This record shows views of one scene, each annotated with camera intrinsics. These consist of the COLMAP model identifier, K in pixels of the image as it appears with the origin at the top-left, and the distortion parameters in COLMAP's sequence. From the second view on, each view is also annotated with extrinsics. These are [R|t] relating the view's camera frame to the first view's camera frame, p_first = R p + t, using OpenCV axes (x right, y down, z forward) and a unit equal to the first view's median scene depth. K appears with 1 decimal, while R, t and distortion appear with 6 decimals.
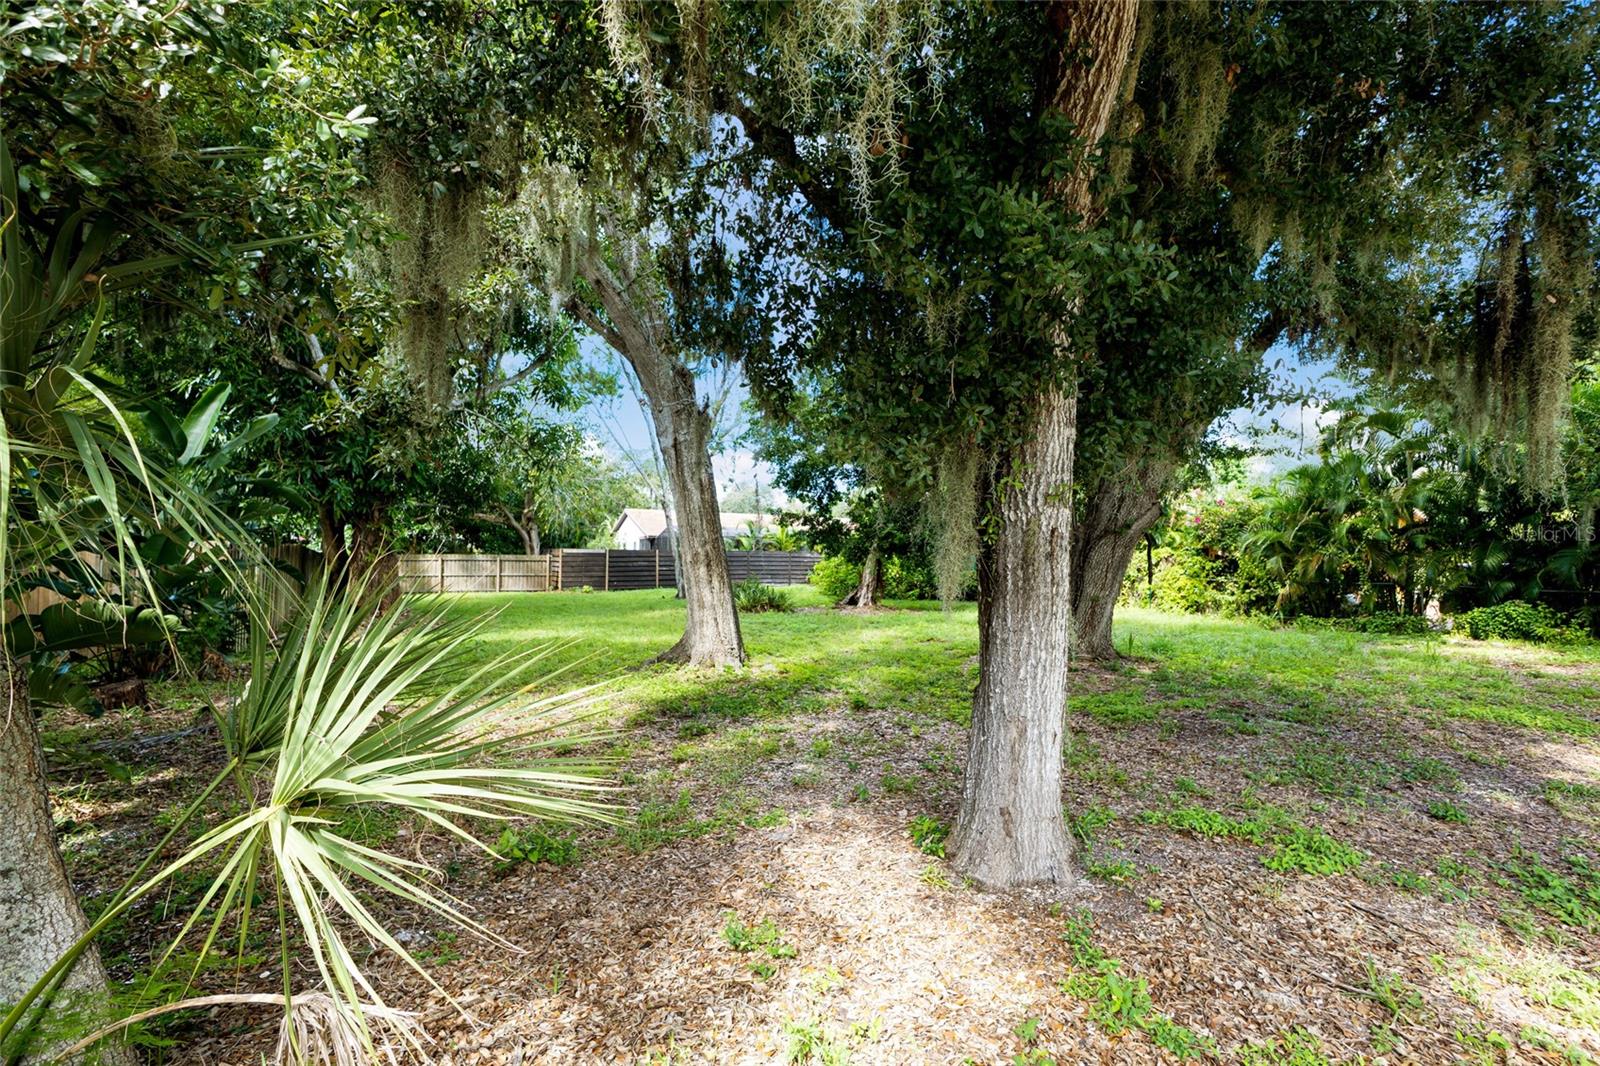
lens RADIAL K [[740.0, 0, 810.3], [0, 740.0, 531.5], [0, 0, 1]] dist [0.054481, 0.001524]
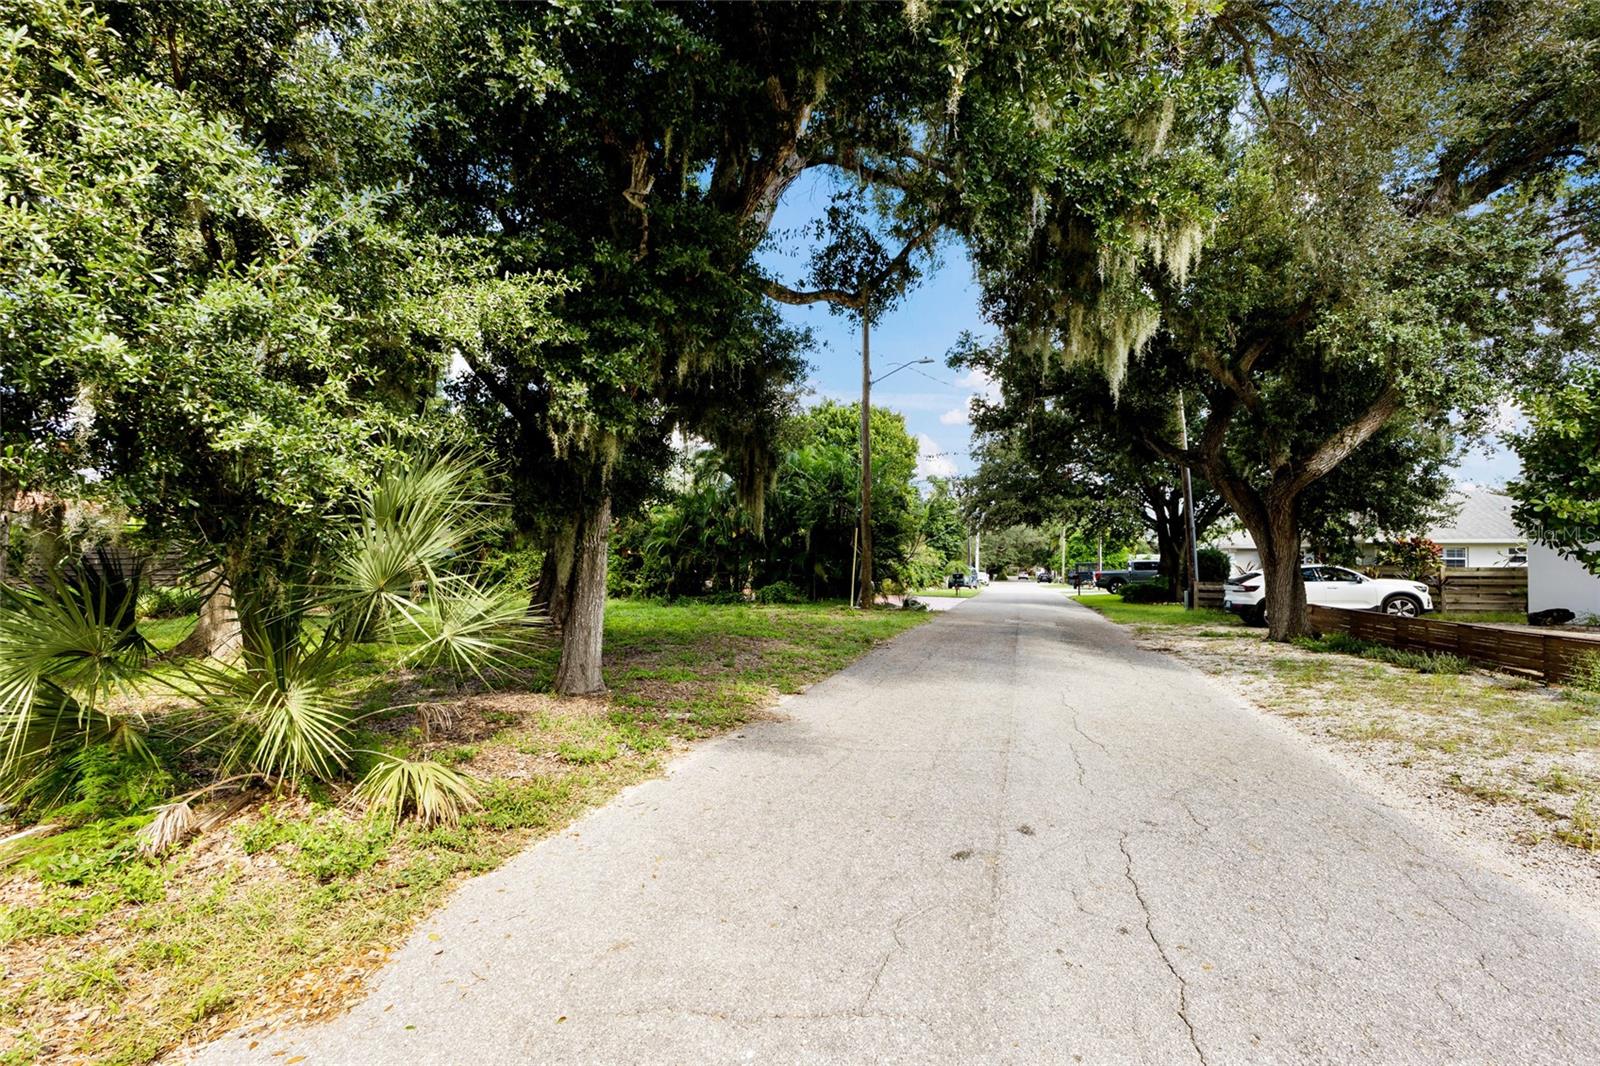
lens RADIAL K [[768.5, 0, 791.6], [0, 768.5, 539.3], [0, 0, 1]] dist [-0.002784, -0.000054]
pose [[0.752080, 0.018425, 0.658815, -0.146950], [-0.030551, 0.999509, 0.006922, -0.013645], [-0.658364, -0.025333, 0.752273, -0.221299]]
